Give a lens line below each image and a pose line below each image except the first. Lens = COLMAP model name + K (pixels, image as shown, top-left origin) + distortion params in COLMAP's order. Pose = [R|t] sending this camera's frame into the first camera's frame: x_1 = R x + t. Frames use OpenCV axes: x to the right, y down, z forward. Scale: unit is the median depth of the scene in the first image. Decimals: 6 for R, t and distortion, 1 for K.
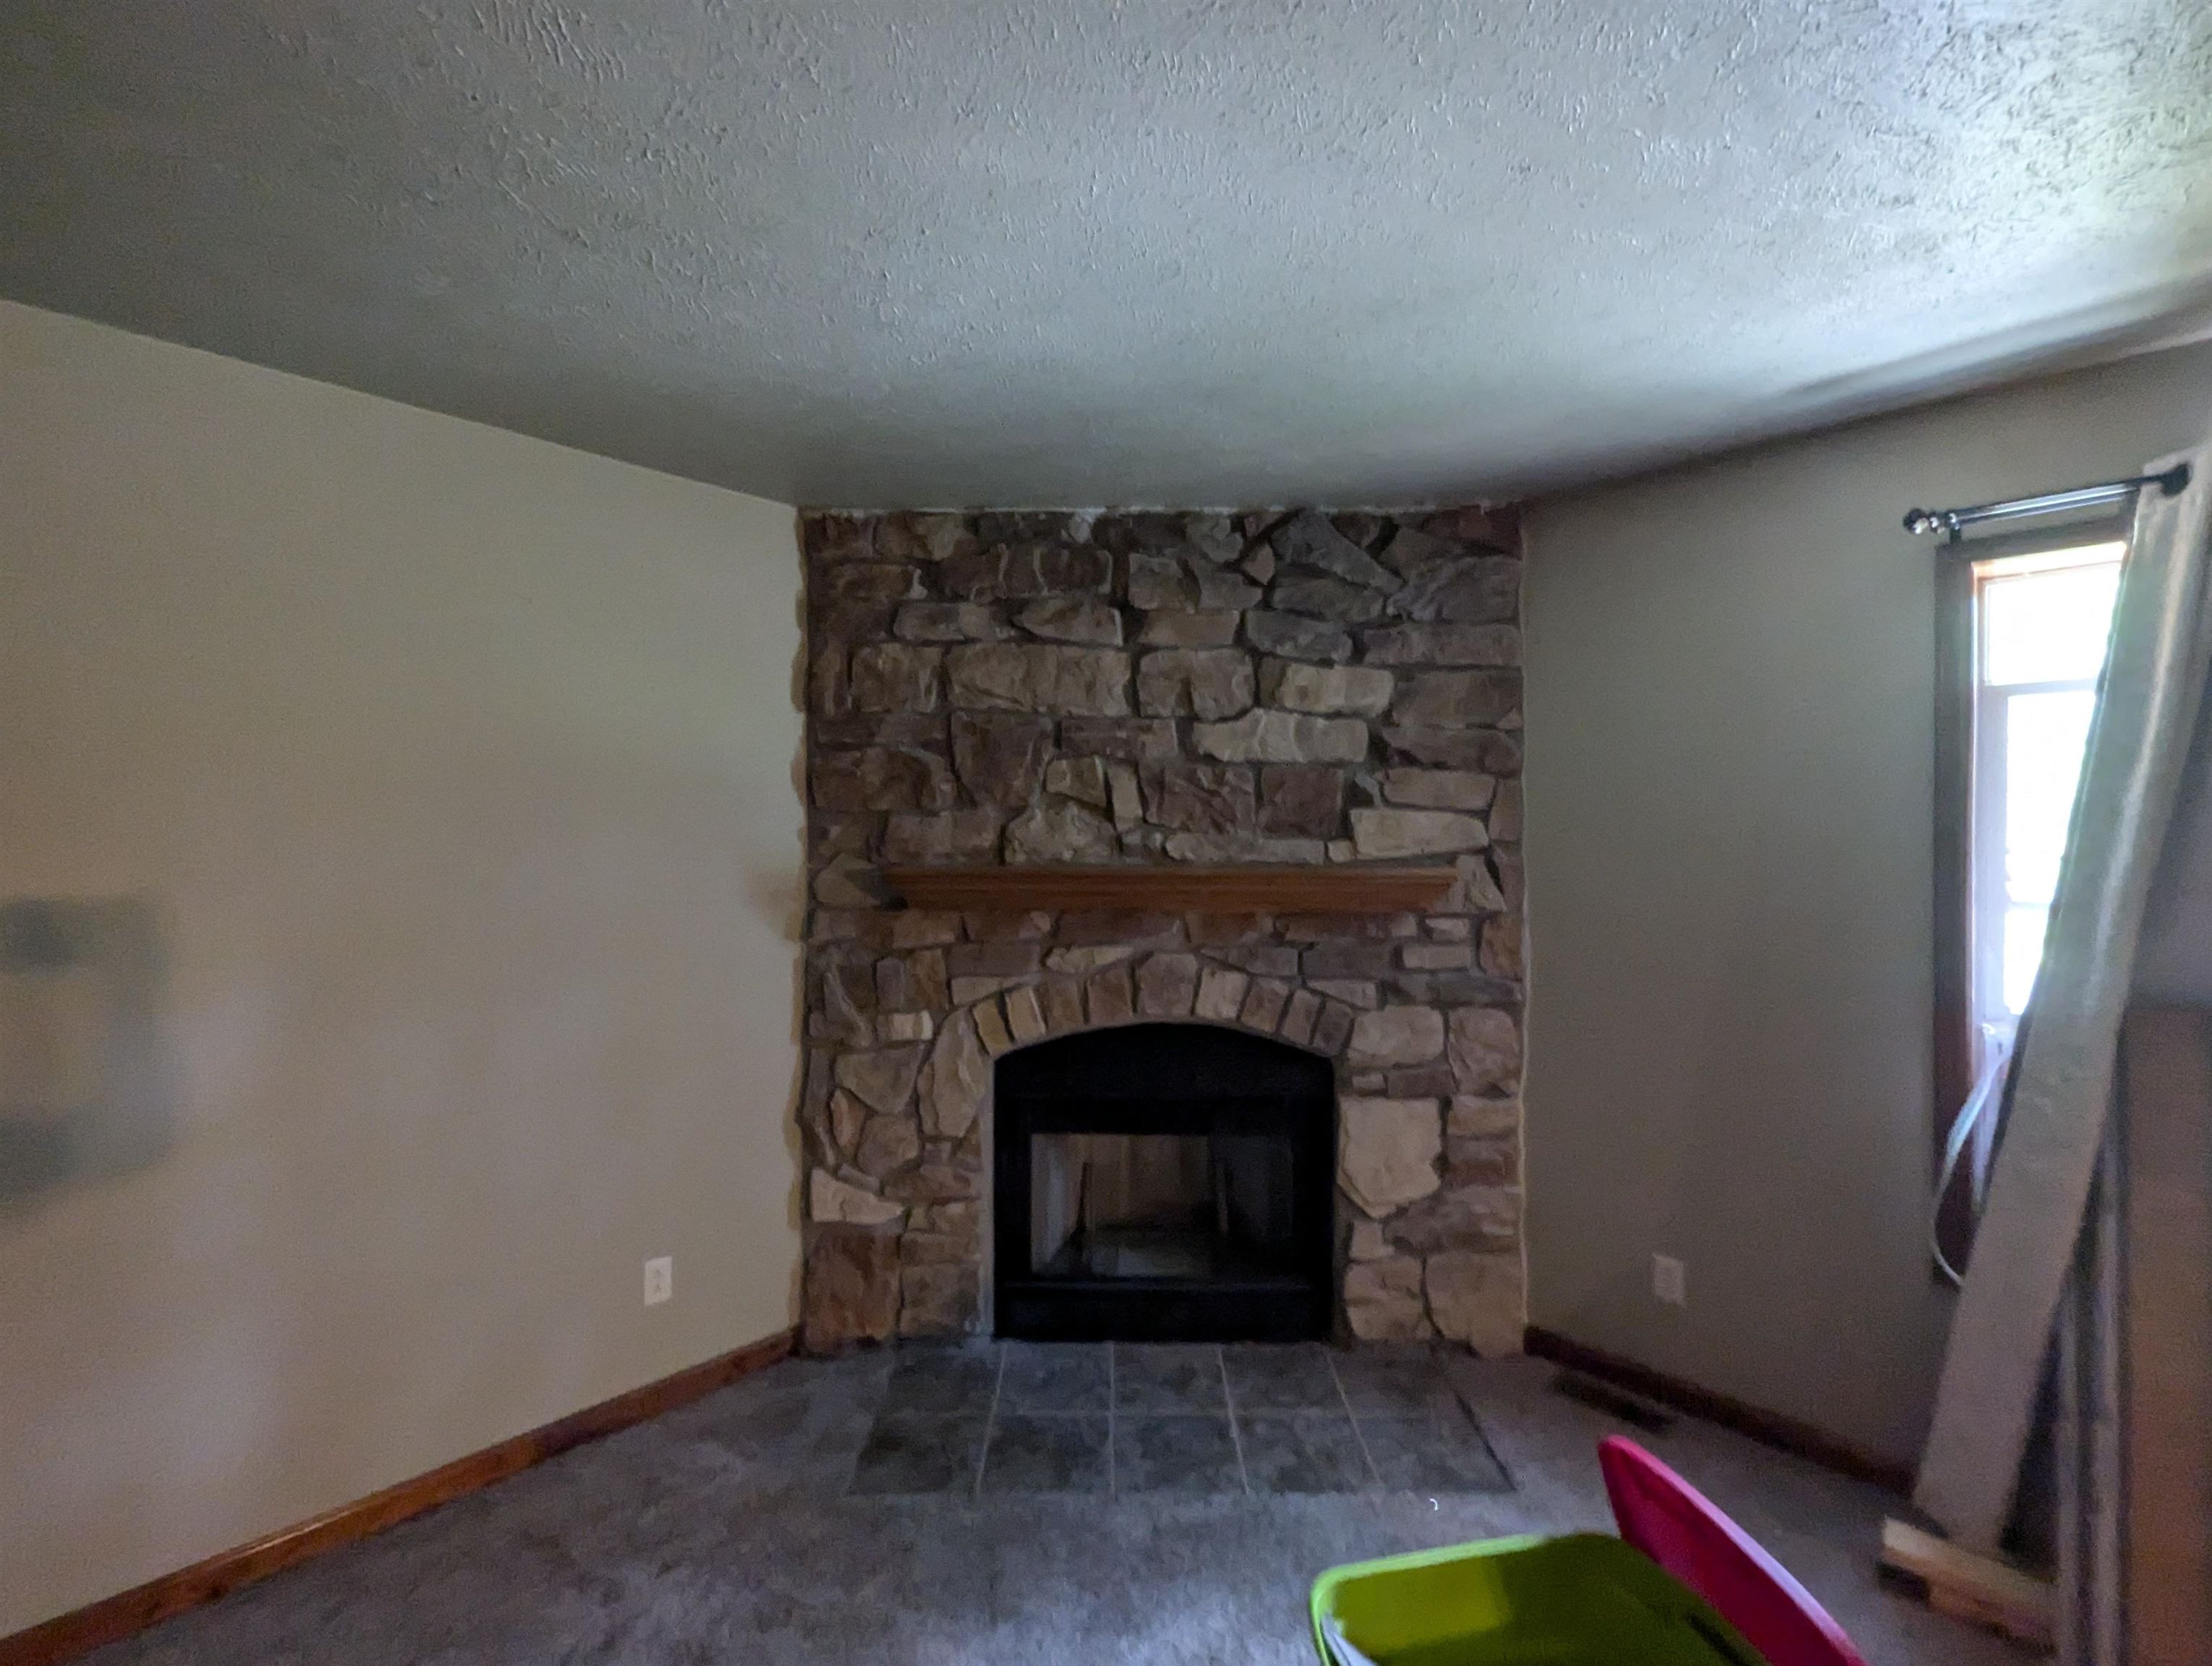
lens RADIAL K [[901.2, 0, 1107.6], [0, 901.2, 834.0], [0, 0, 1]] dist [-0.003288, -0.000369]
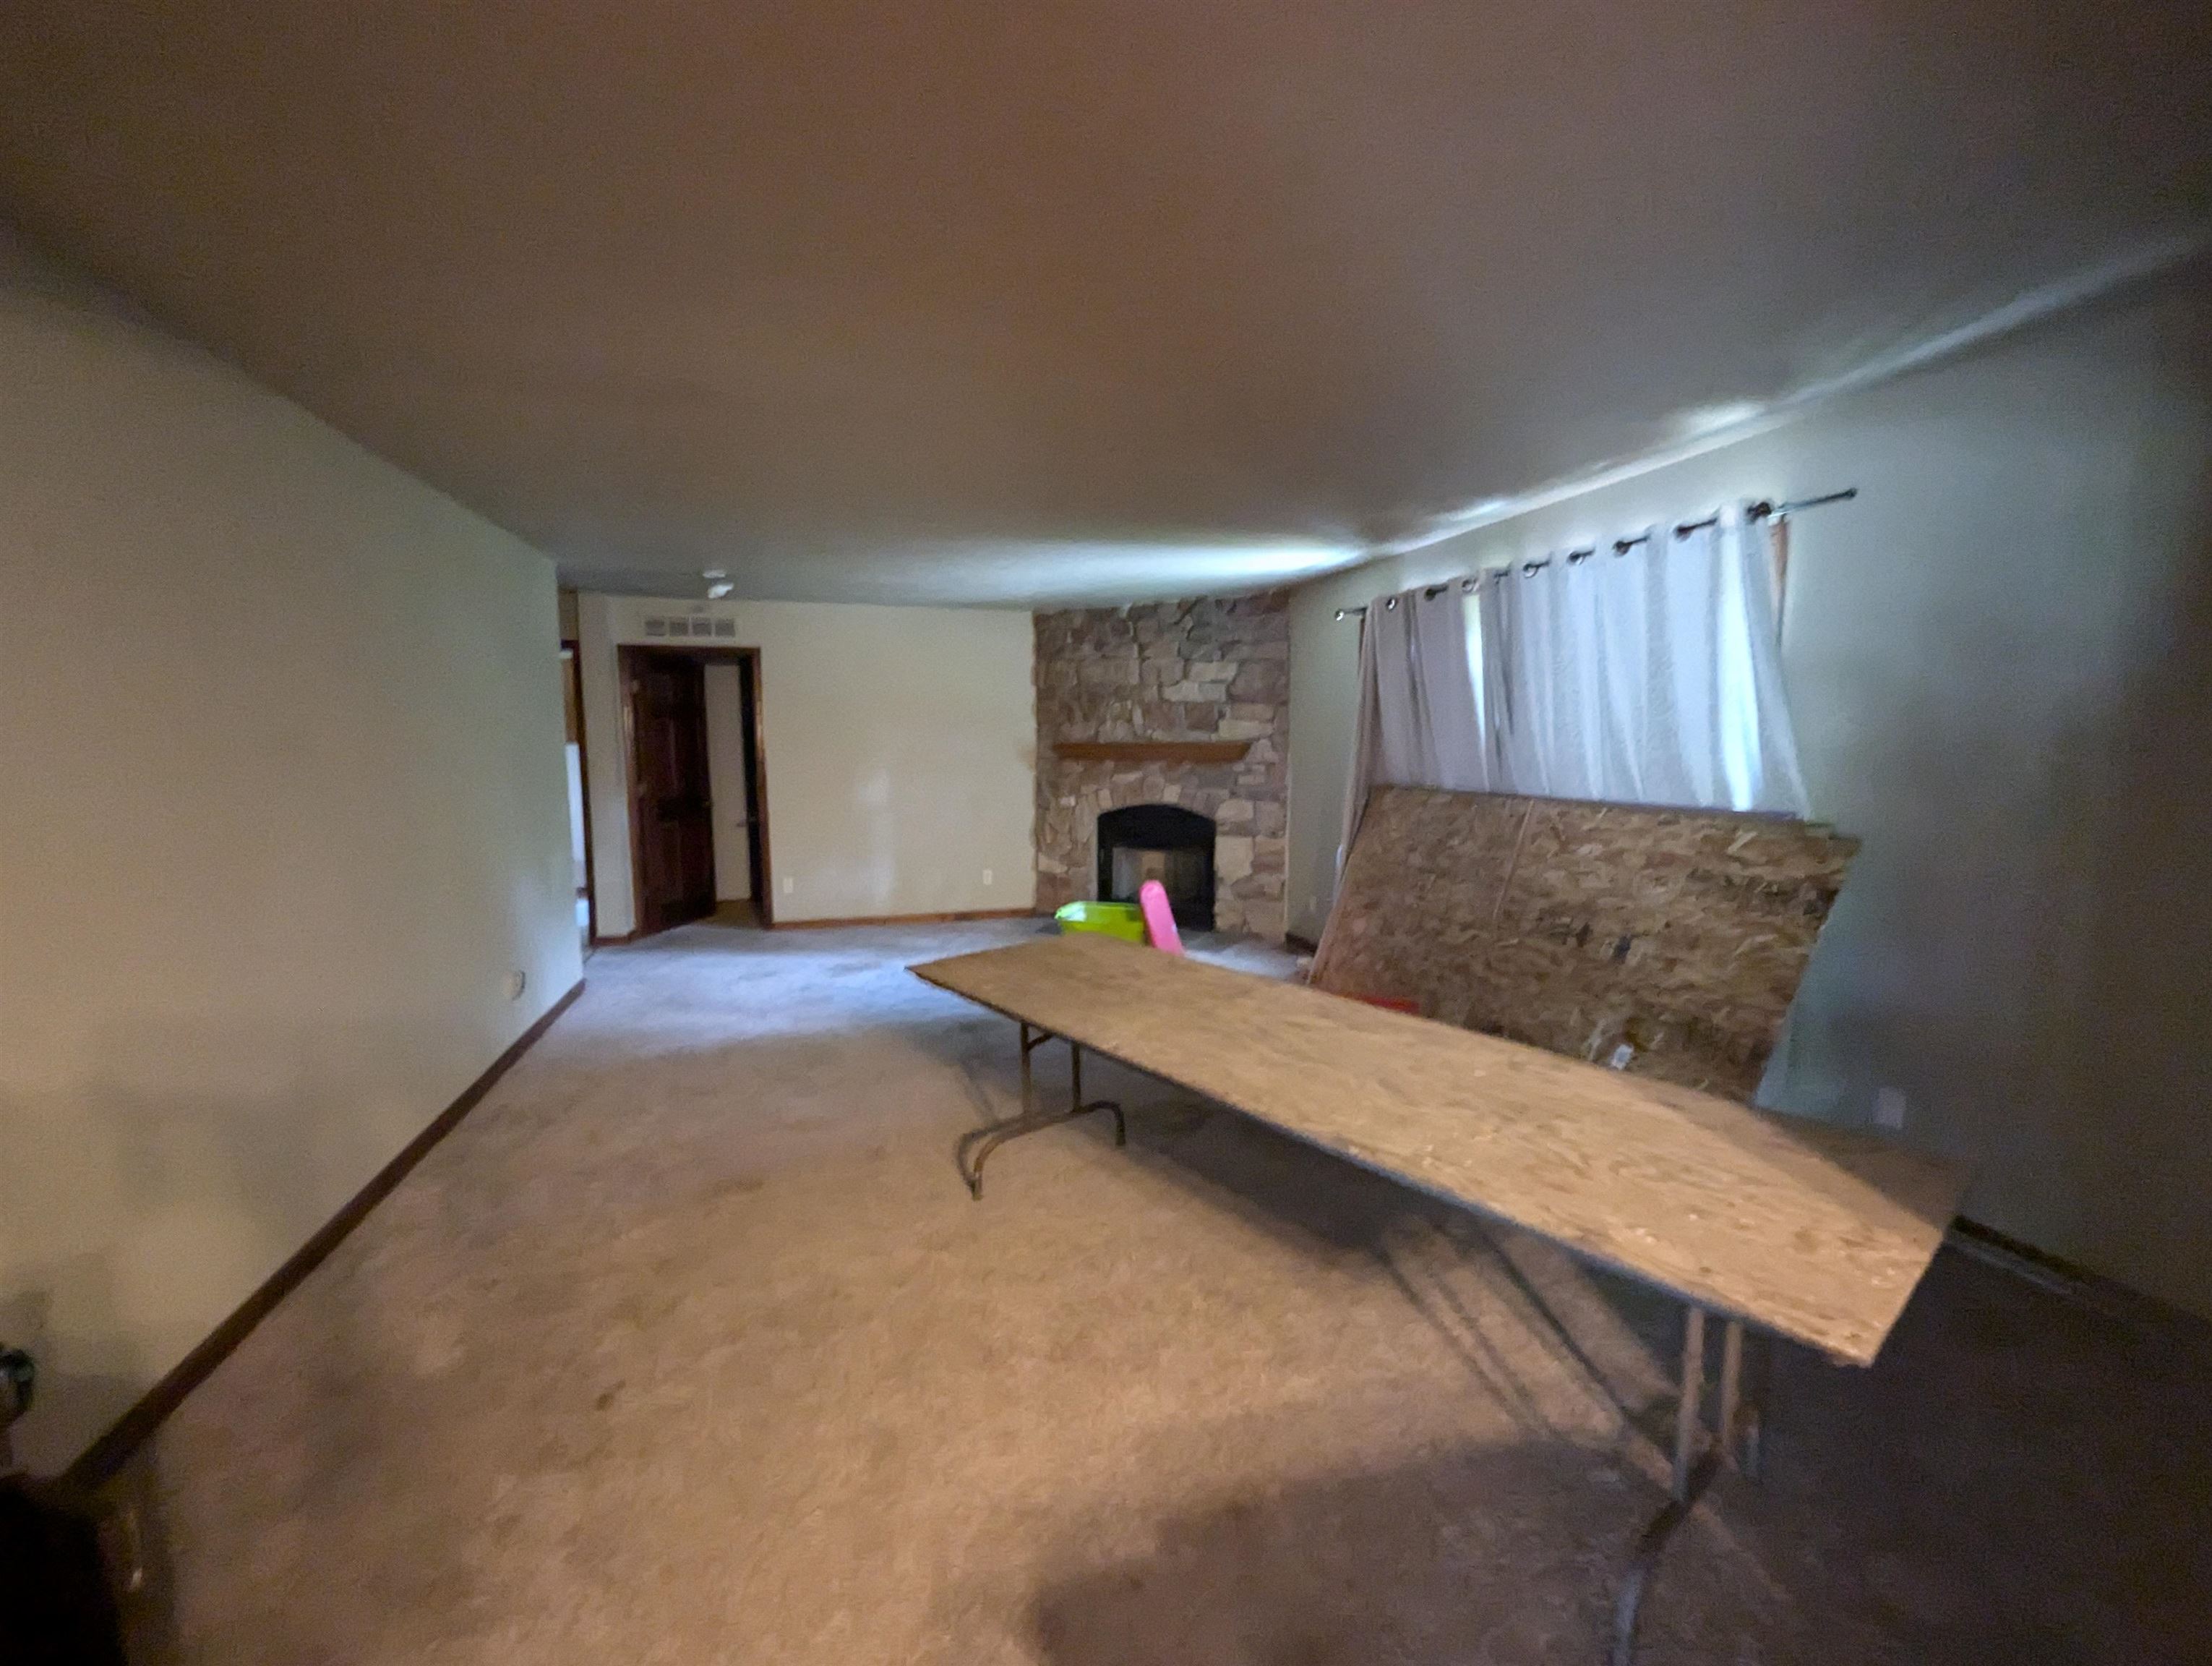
lens RADIAL K [[901.2, 0, 1104.7], [0, 901.2, 826.3], [0, 0, 1]] dist [-0.003288, -0.000369]
pose [[0.878448, 0.043554, -0.475848, 1.188633], [0.000360, 0.995777, 0.091807, 0.037188], [0.477837, -0.080819, 0.874723, -1.352847]]
